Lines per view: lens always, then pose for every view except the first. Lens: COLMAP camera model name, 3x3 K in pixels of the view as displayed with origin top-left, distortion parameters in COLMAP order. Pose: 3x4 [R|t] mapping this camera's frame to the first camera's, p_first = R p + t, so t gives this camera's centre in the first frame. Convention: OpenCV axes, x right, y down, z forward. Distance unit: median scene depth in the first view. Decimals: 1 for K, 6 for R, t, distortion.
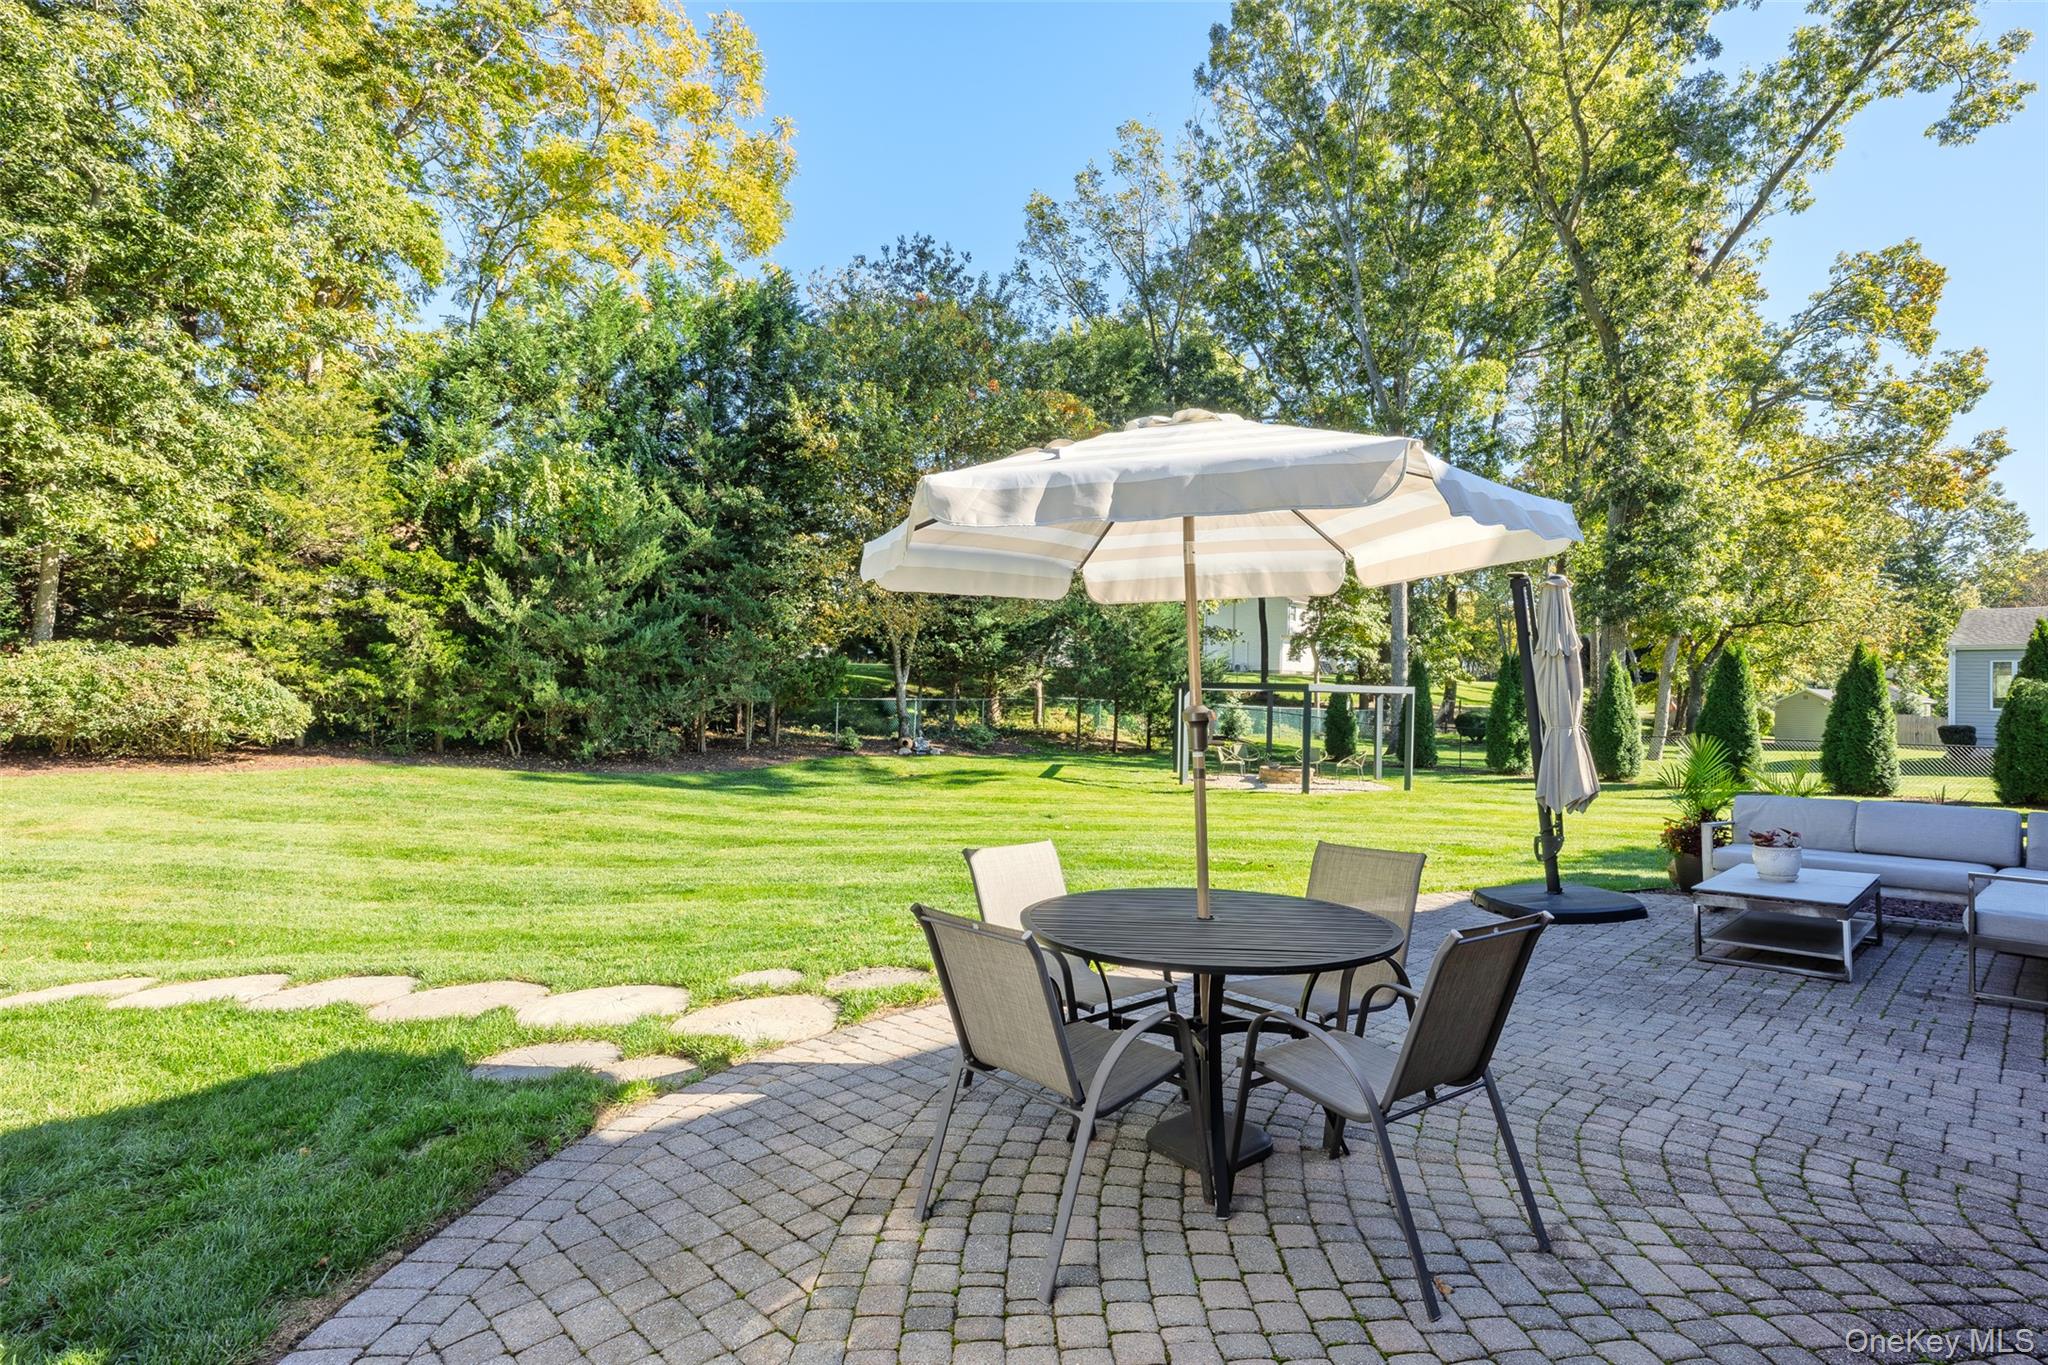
lens RADIAL K [[974.1, 0, 1024.0], [0, 974.1, 682.5], [0, 0, 1]] dist [-0.013349, 0.000348]
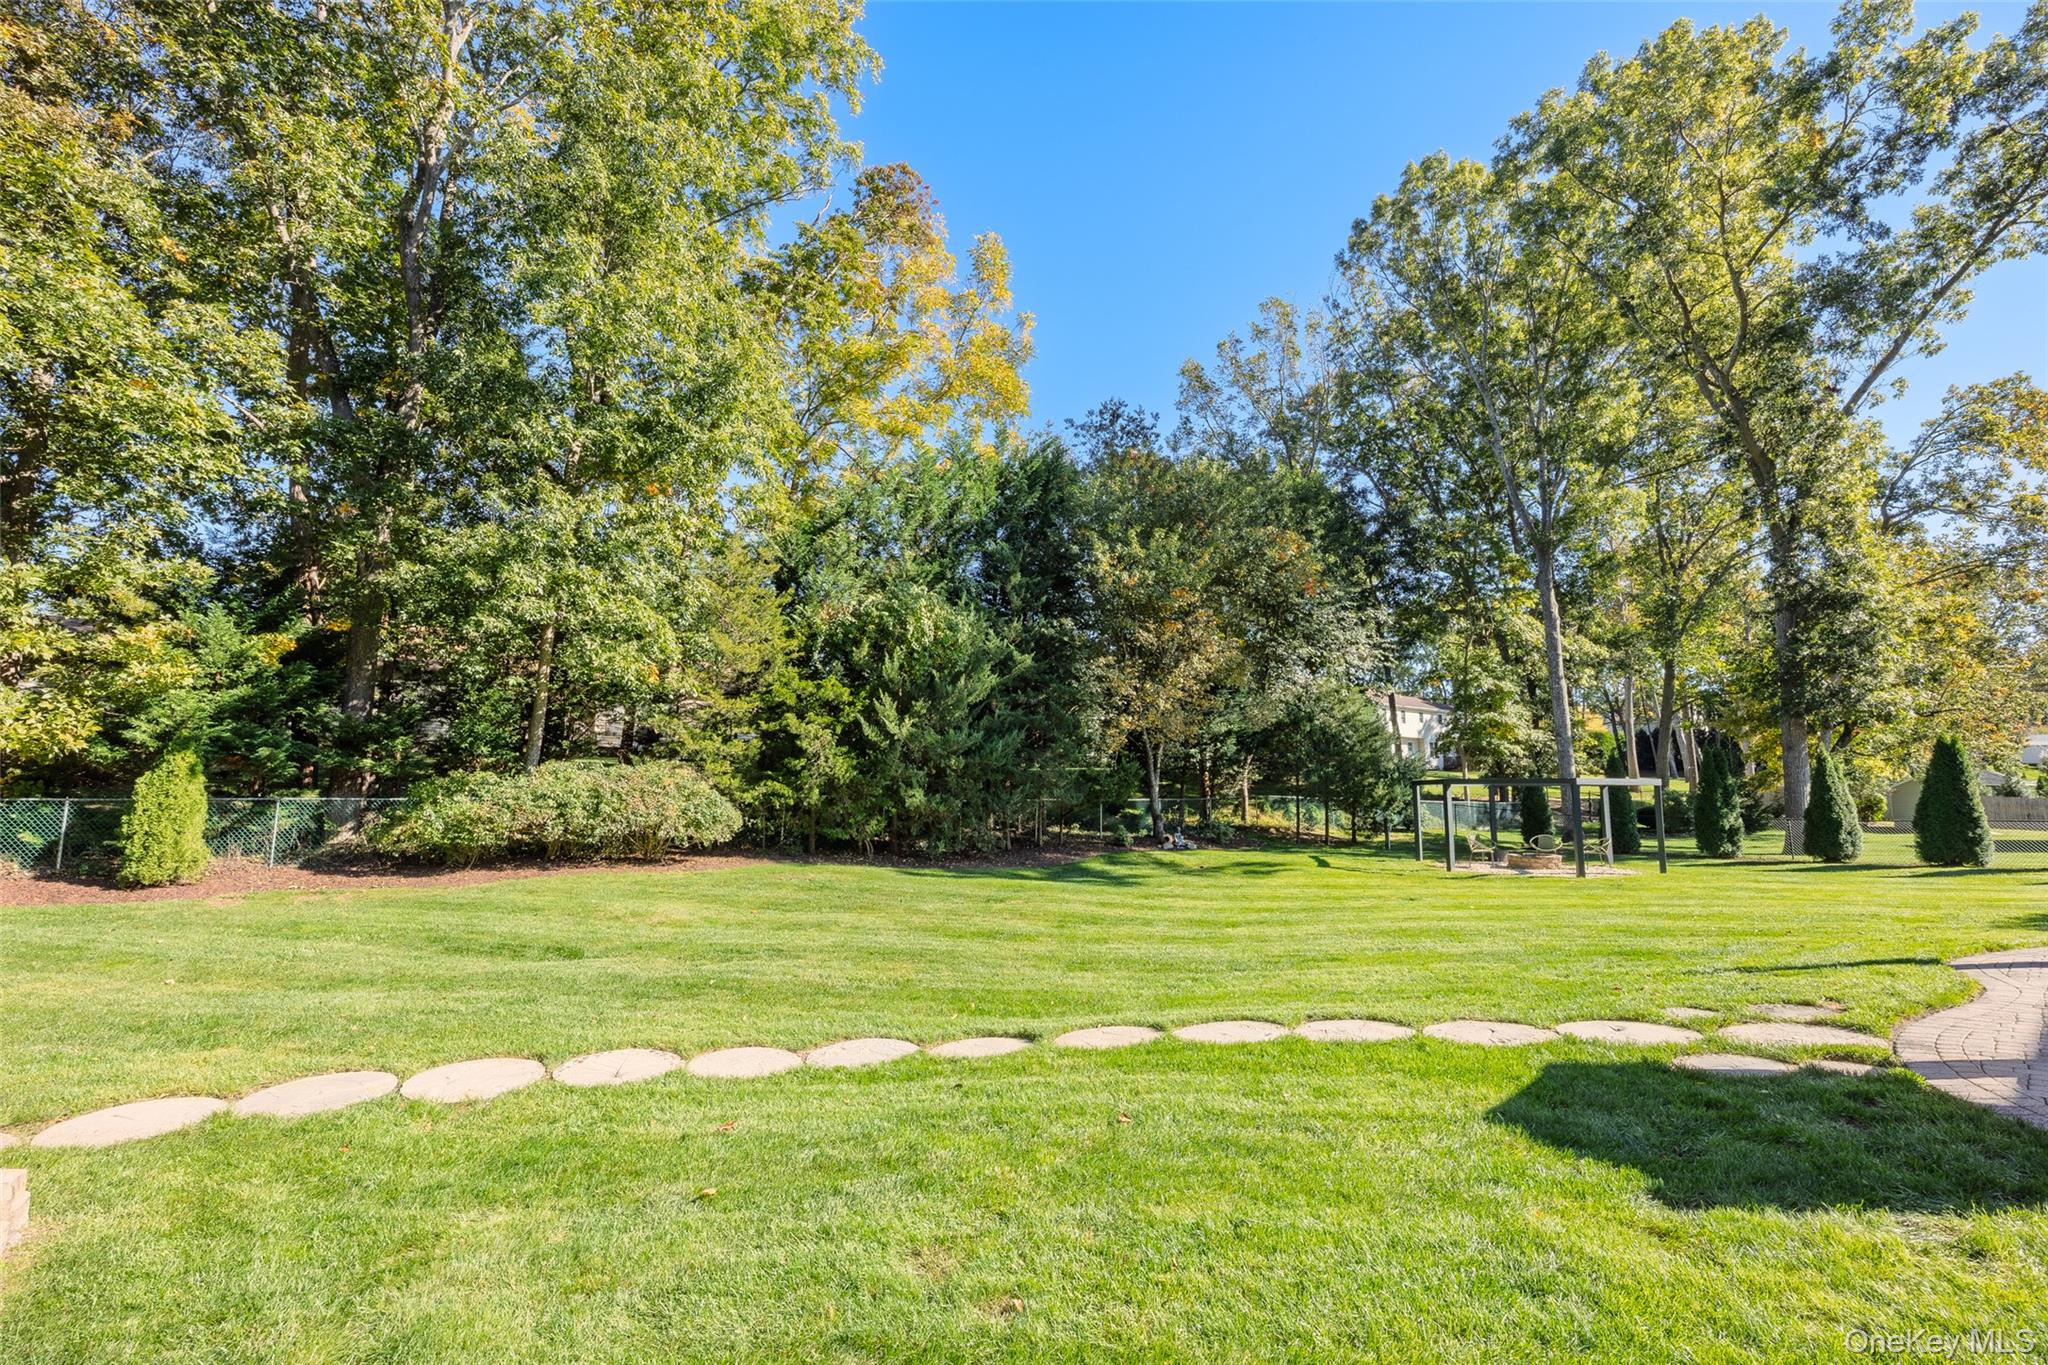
lens RADIAL K [[901.0, 0, 1024.0], [0, 901.0, 682.5], [0, 0, 1]] dist [-0.012457, -0.000106]
pose [[0.998607, -0.023806, -0.047095, -0.276939], [0.018335, 0.993383, -0.113374, -0.002544], [0.049482, 0.112353, 0.992436, -0.068402]]
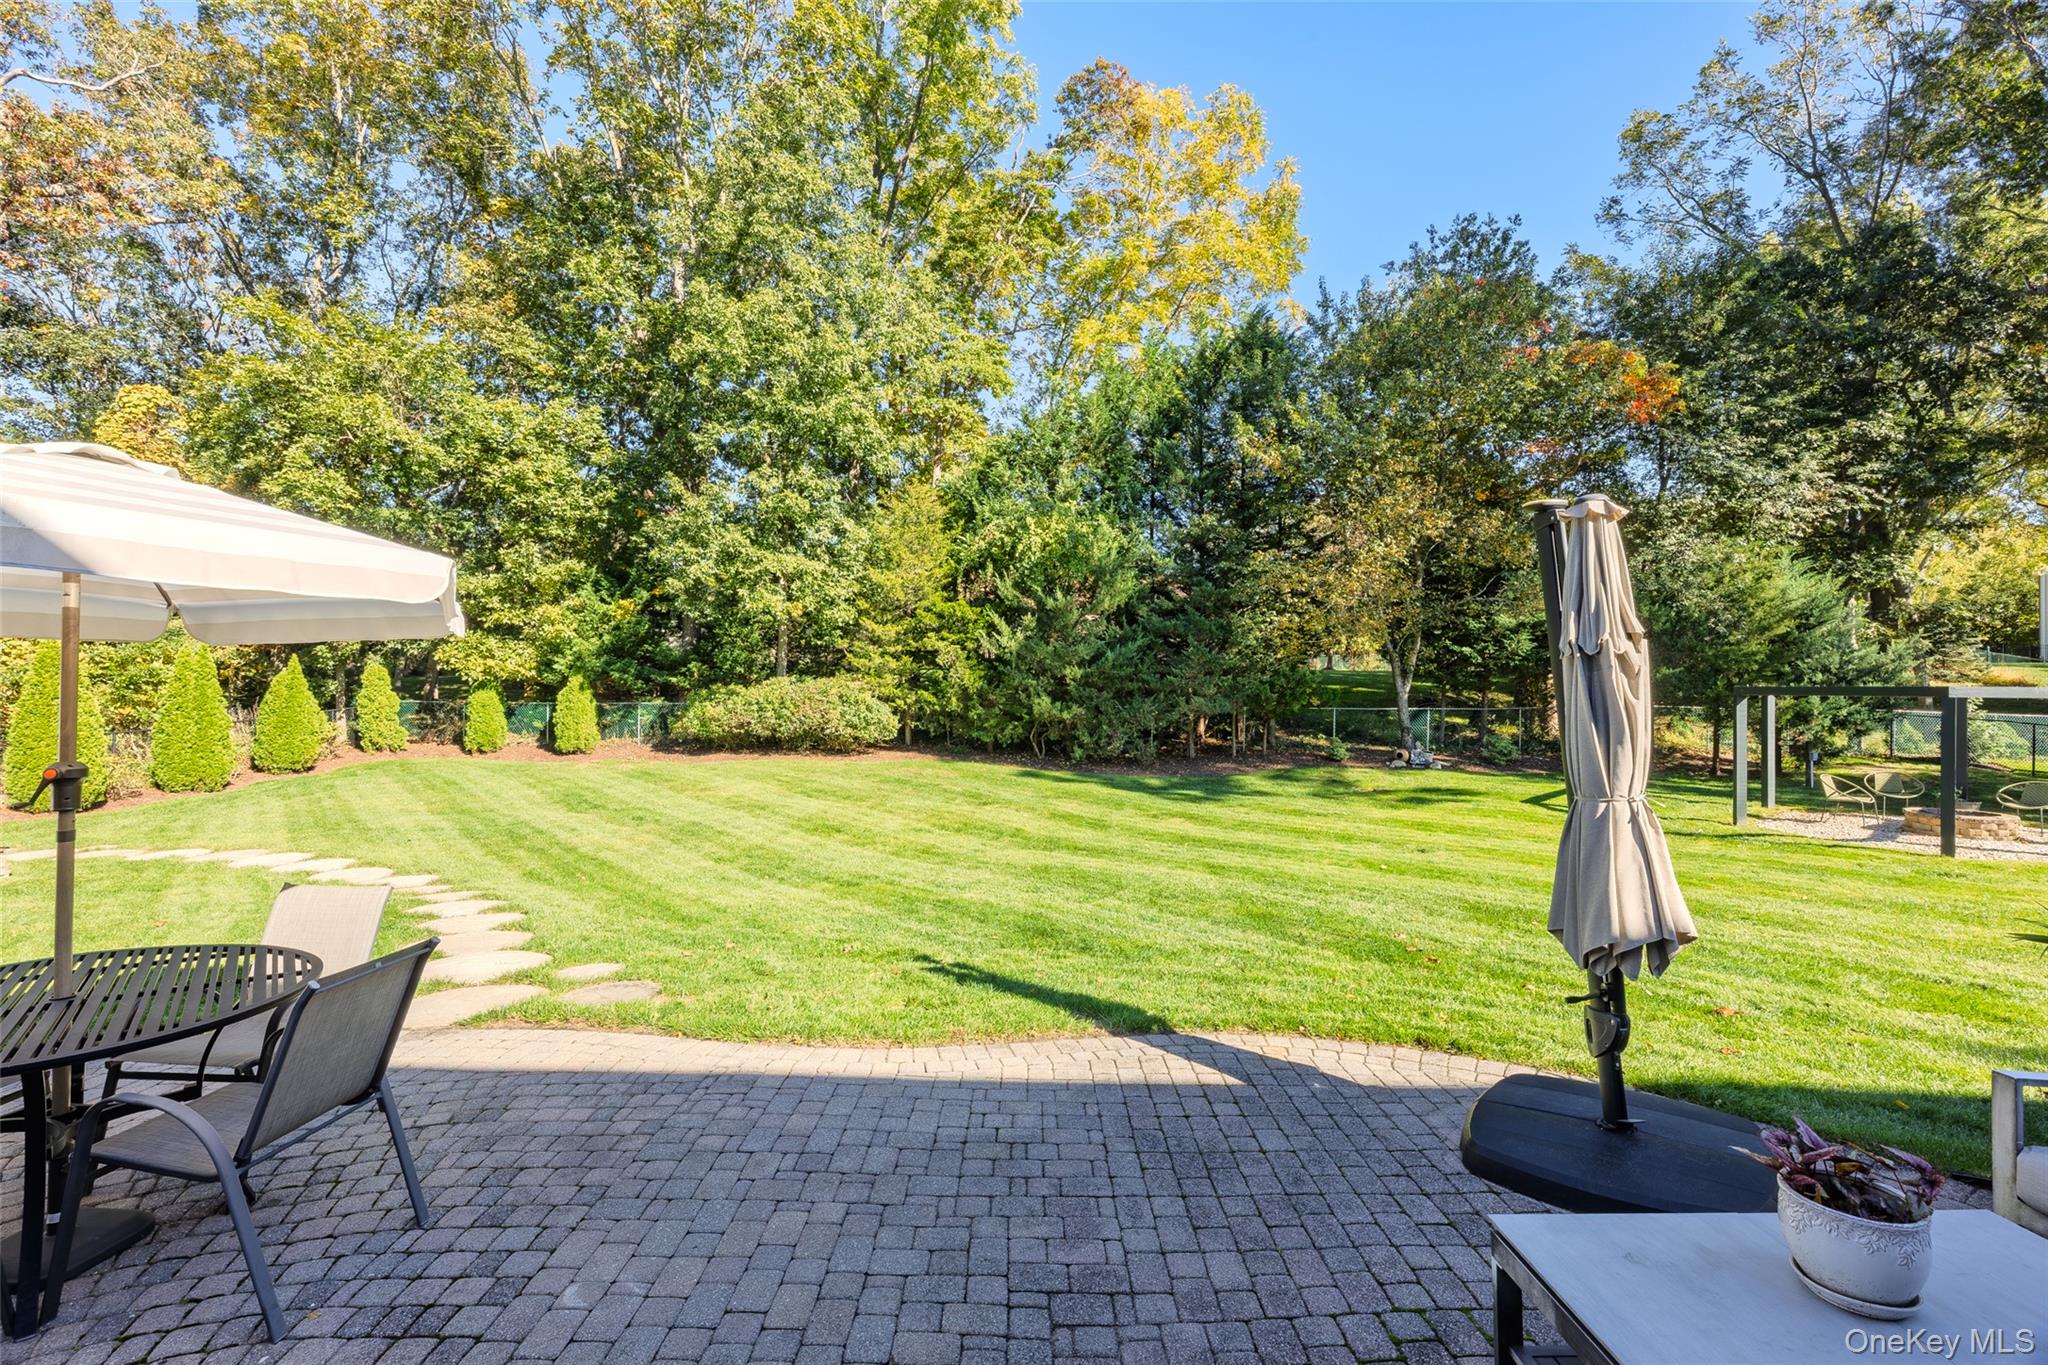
lens RADIAL K [[859.7, 0, 1024.0], [0, 859.7, 682.5], [0, 0, 1]] dist [-0.008943, -0.000484]
pose [[0.734195, -0.024008, -0.678514, 0.212035], [0.017597, 0.999712, -0.016333, -0.002141], [0.678711, 0.000052, 0.734406, 0.159915]]
